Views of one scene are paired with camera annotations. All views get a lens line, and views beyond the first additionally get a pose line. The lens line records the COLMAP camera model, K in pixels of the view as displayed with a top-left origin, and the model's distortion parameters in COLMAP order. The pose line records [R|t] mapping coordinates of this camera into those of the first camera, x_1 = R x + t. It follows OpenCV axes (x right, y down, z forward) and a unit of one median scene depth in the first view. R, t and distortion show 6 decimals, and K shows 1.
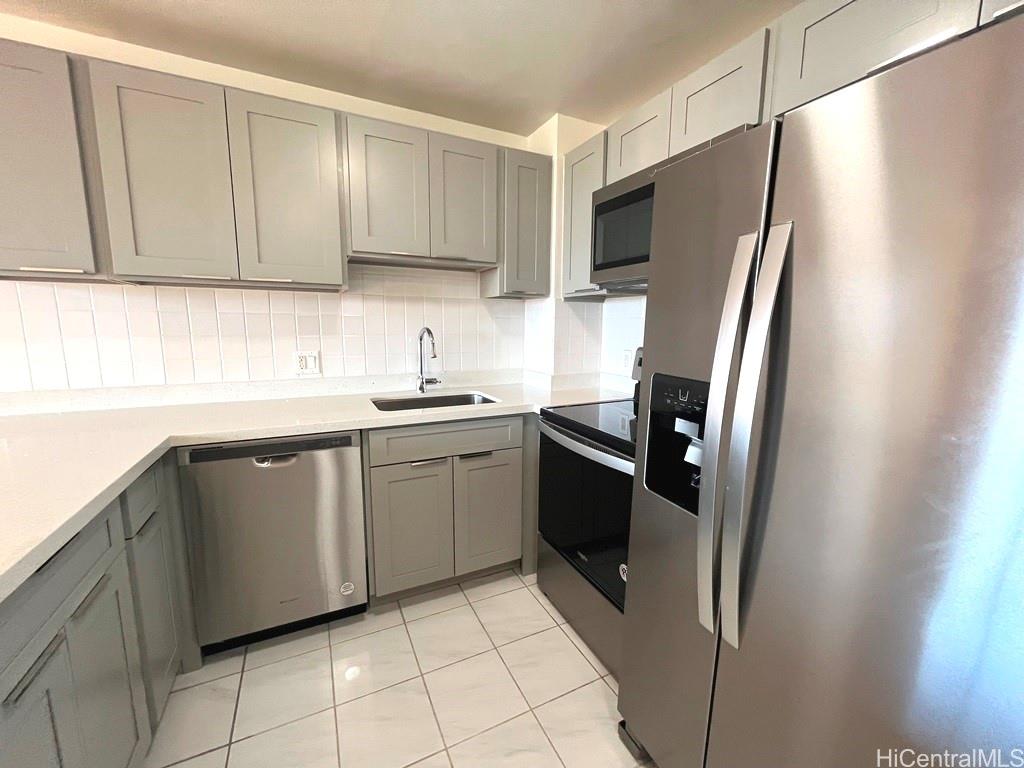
lens RADIAL K [[416.4, 0, 513.1], [0, 416.4, 385.6], [0, 0, 1]] dist [-0.002098, 0.000114]
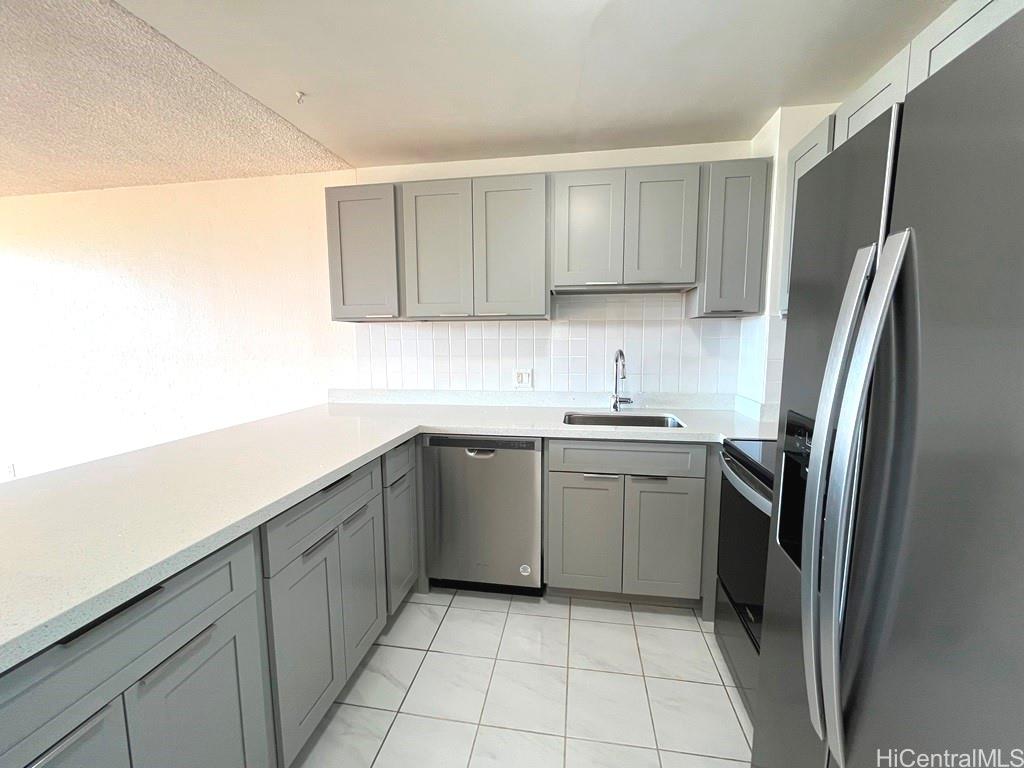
lens RADIAL K [[416.4, 0, 513.1], [0, 416.4, 385.6], [0, 0, 1]] dist [-0.002098, 0.000114]
pose [[0.815611, 0.049985, -0.576437, 0.213686], [-0.071609, 0.997322, -0.014840, -0.015517], [0.574152, 0.053381, 0.817007, -0.015581]]
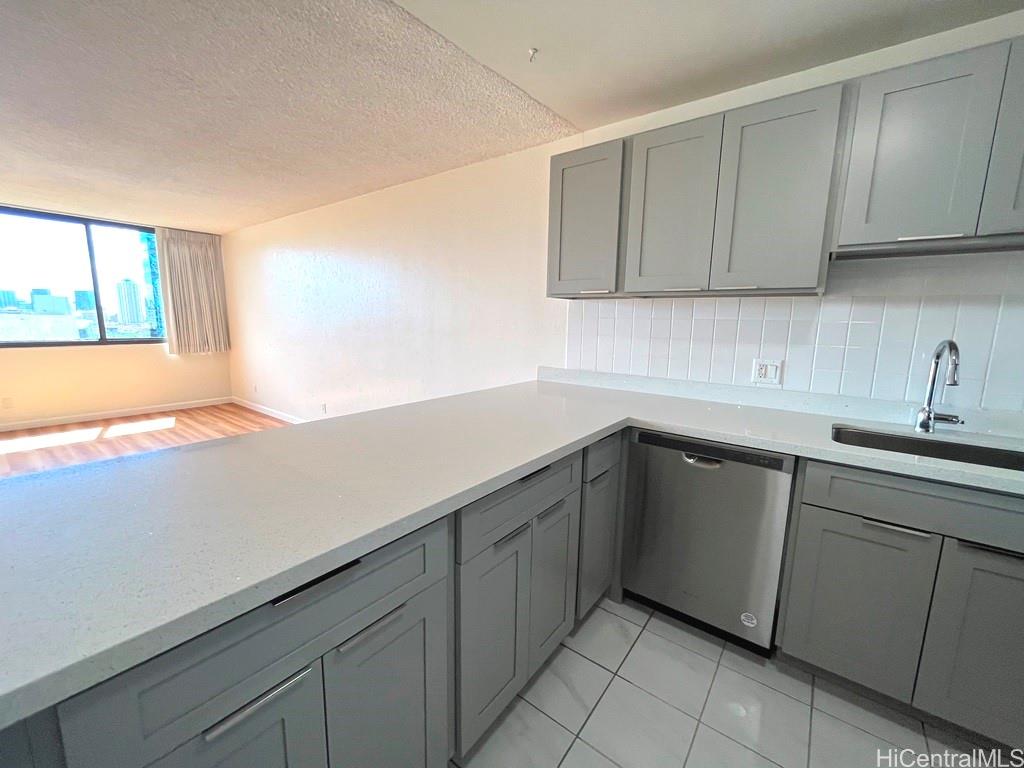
lens RADIAL K [[416.4, 0, 513.1], [0, 416.4, 385.6], [0, 0, 1]] dist [-0.002098, 0.000114]
pose [[0.445990, 0.140912, -0.883876, 0.100875], [-0.143648, 0.985997, 0.084710, -0.023891], [0.883435, 0.089187, 0.459986, 0.064586]]
